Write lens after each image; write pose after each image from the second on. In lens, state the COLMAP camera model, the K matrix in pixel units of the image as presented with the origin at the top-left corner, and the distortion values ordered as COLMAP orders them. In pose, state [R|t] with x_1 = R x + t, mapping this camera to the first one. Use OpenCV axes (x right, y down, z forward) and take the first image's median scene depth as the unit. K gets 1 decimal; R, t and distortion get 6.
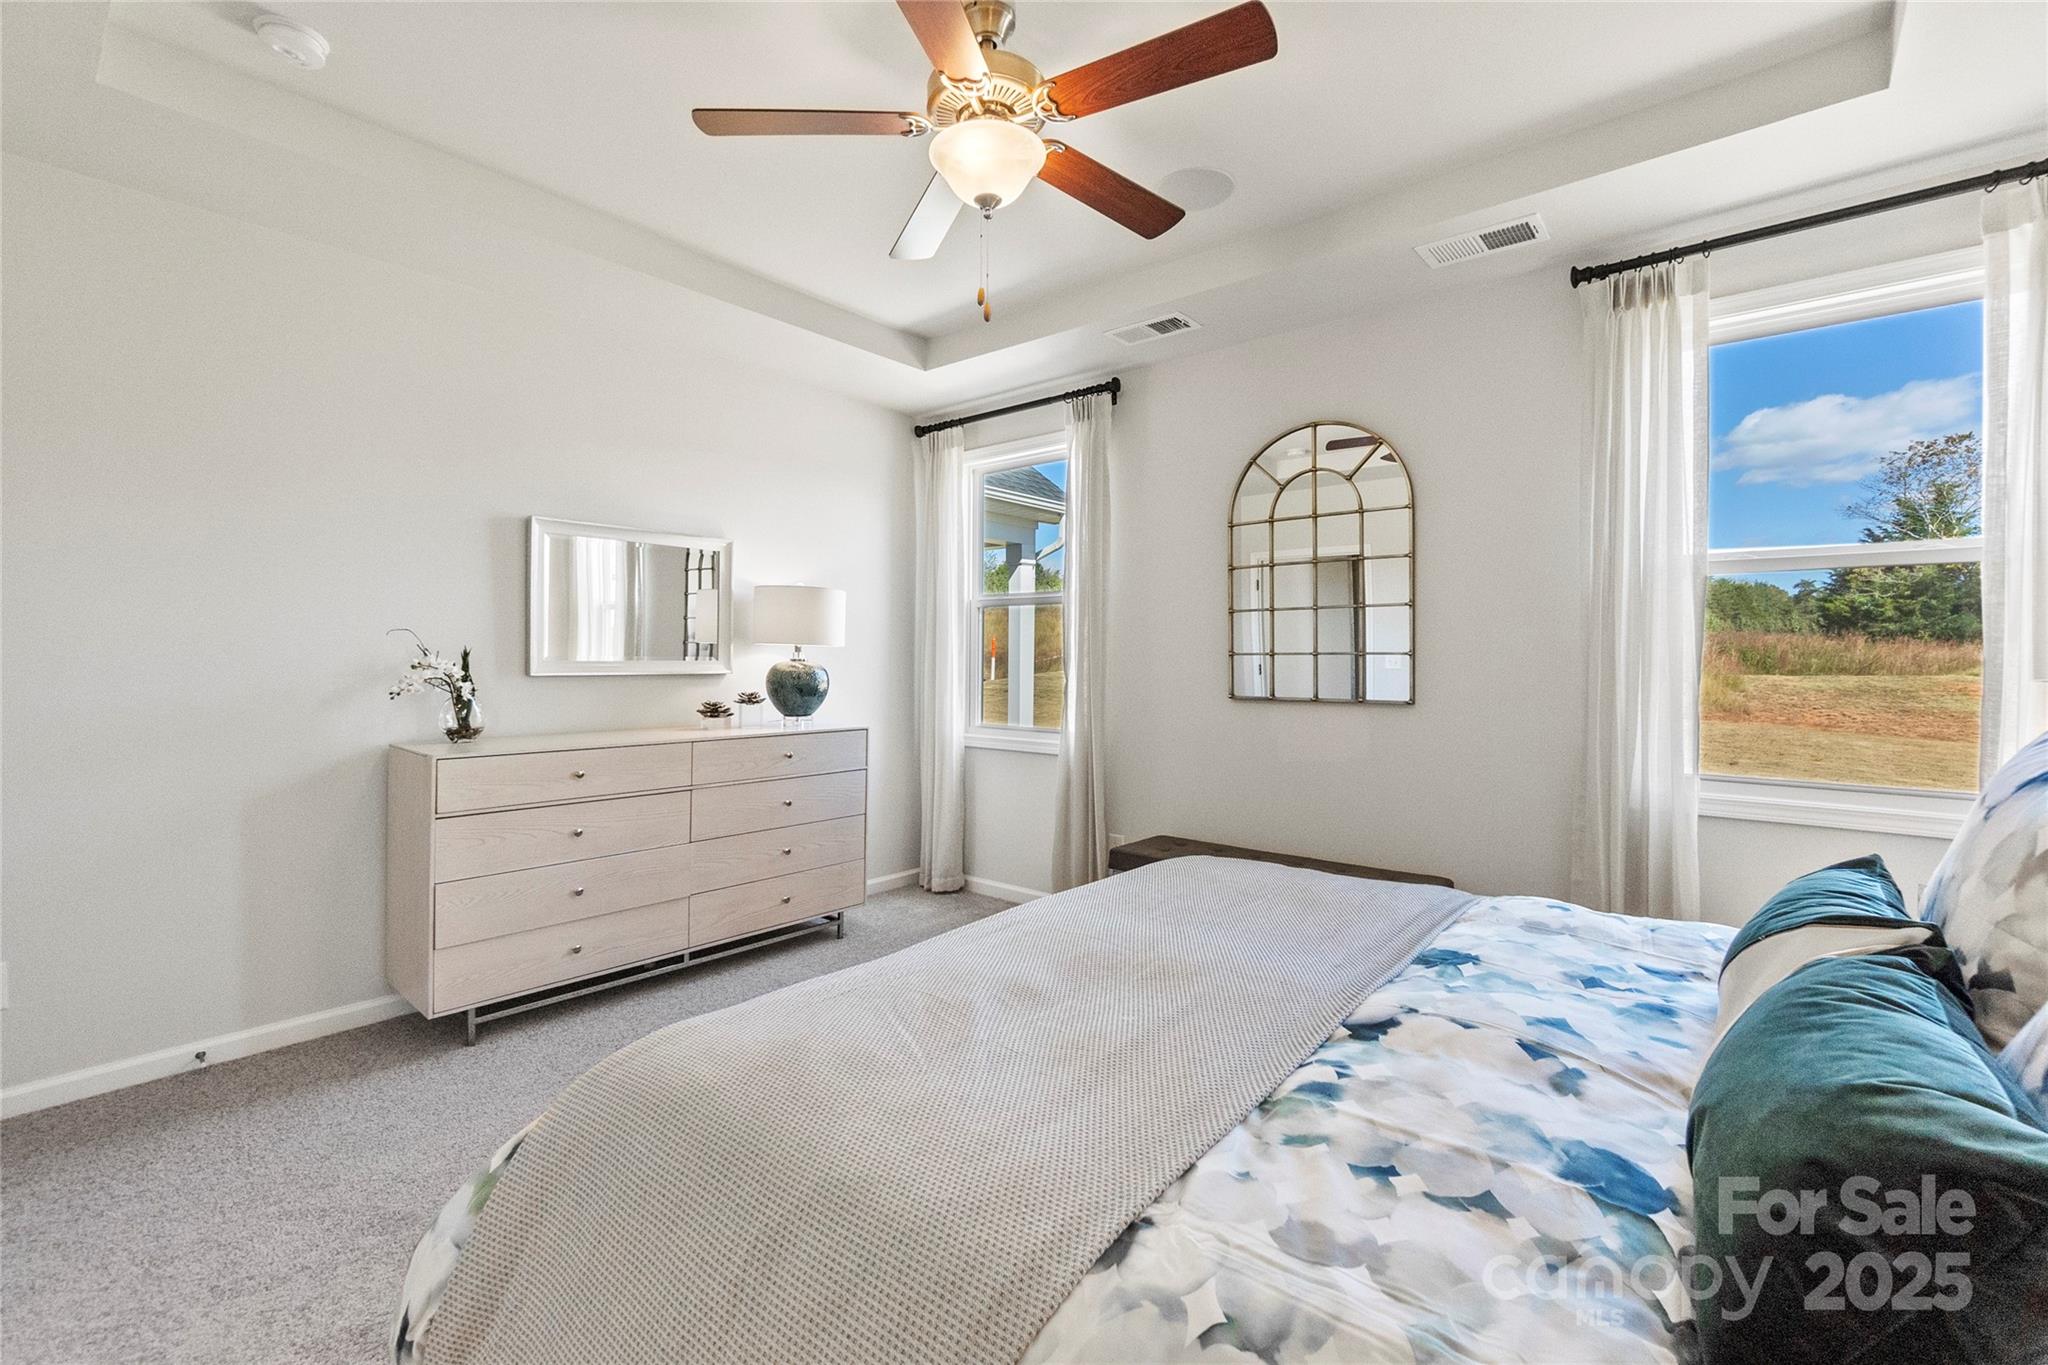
lens RADIAL K [[883.3, 0, 1019.6], [0, 883.3, 677.4], [0, 0, 1]] dist [-0.008182, 0.002794]
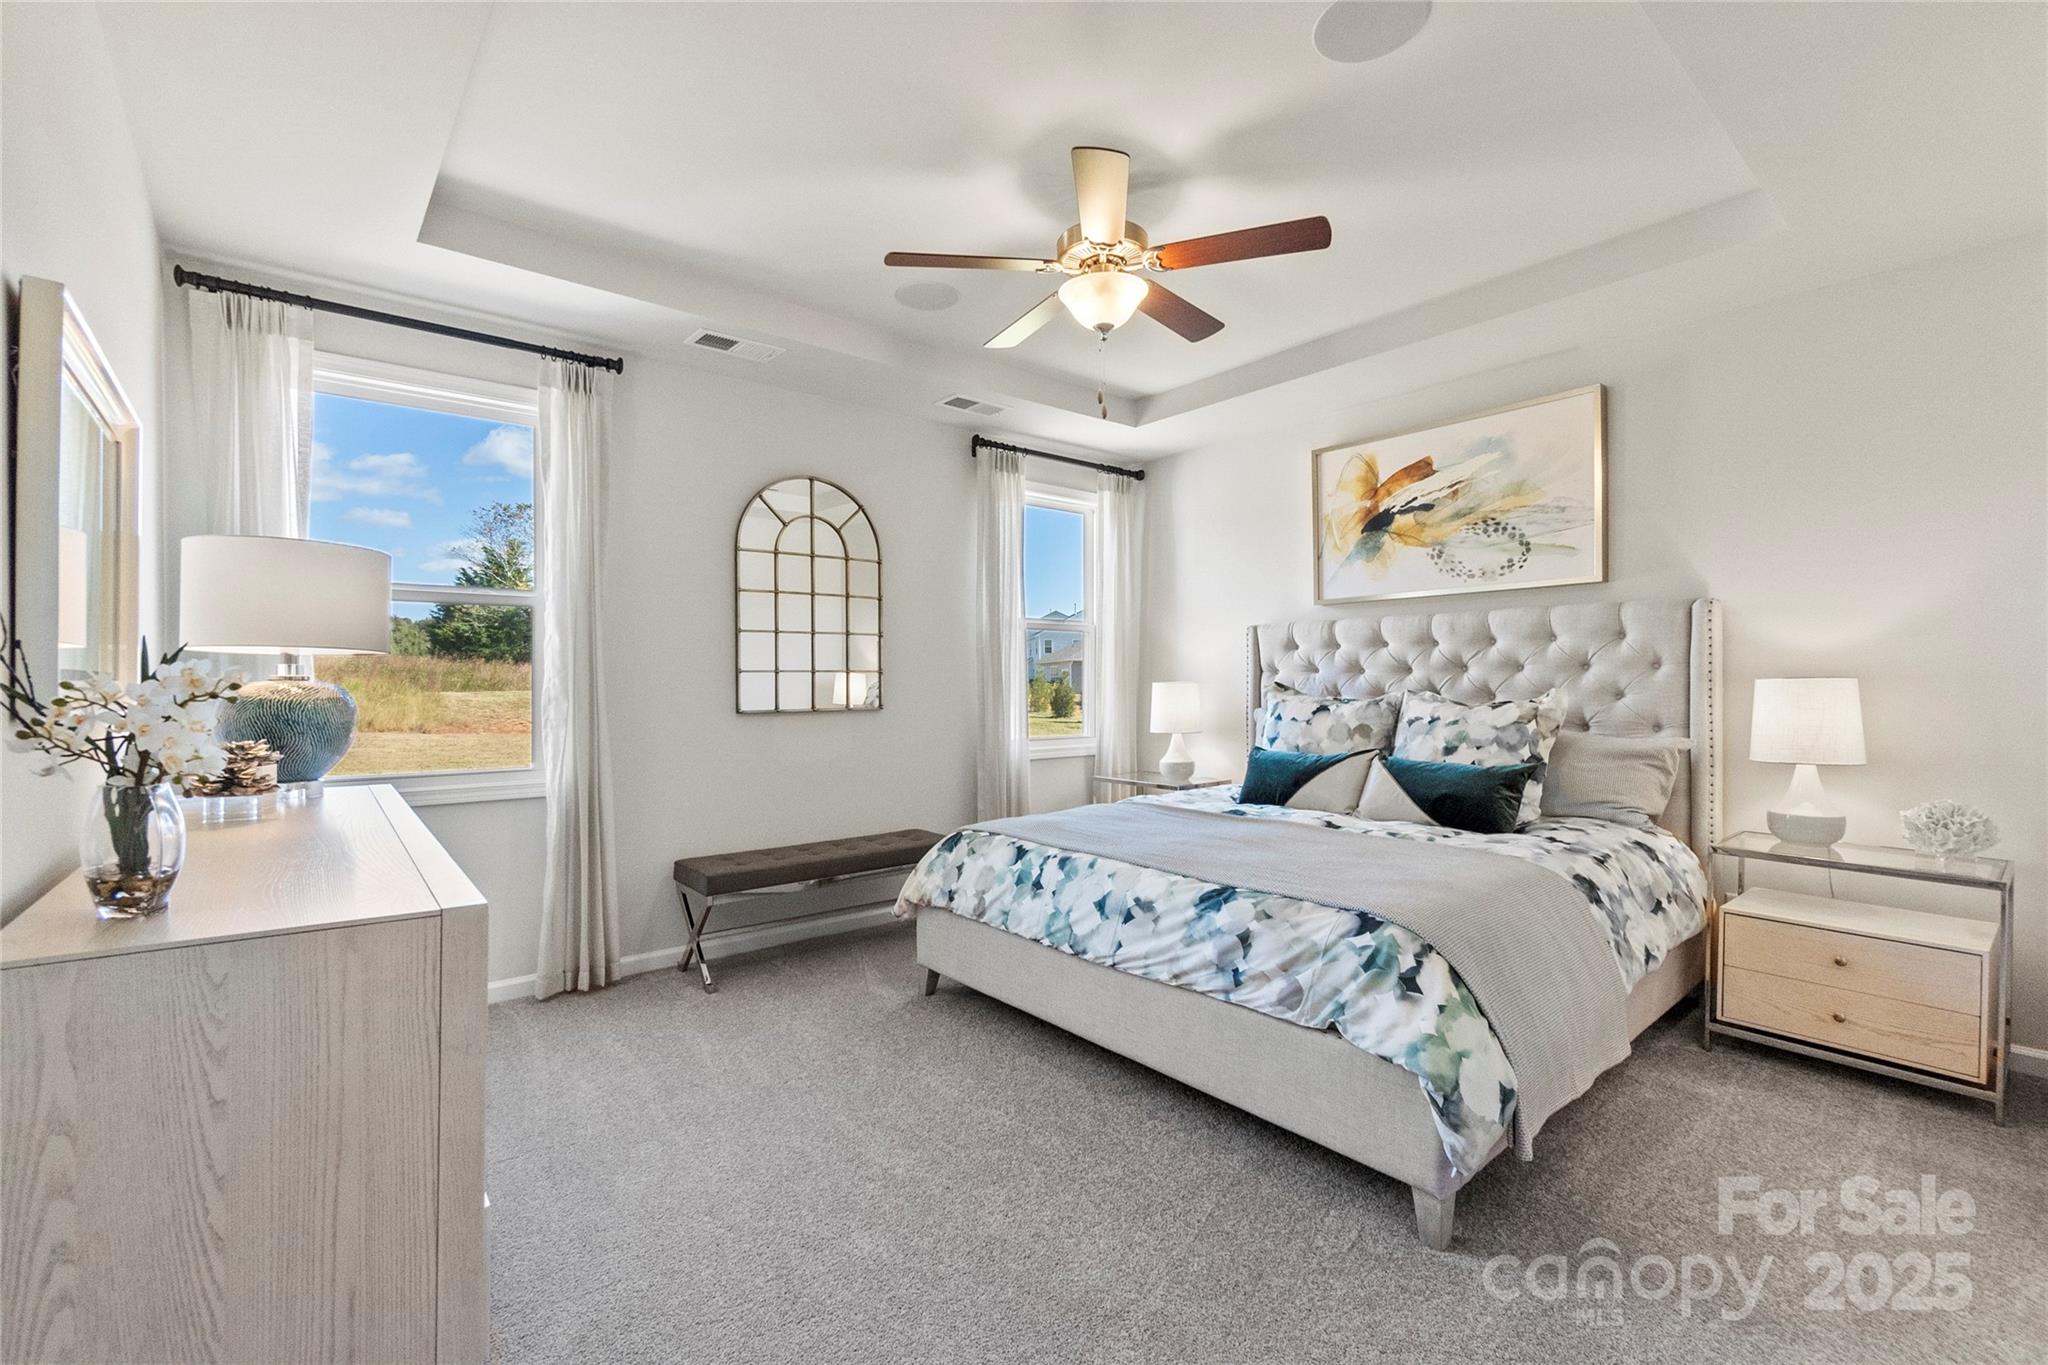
lens RADIAL K [[883.3, 0, 1018.3], [0, 883.3, 675.2], [0, 0, 1]] dist [-0.008182, 0.002794]
pose [[0.181228, -0.000702, 0.983441, -0.682545], [0.024972, 0.999681, -0.003888, -0.008620], [-0.983124, 0.025263, 0.181188, 0.450803]]
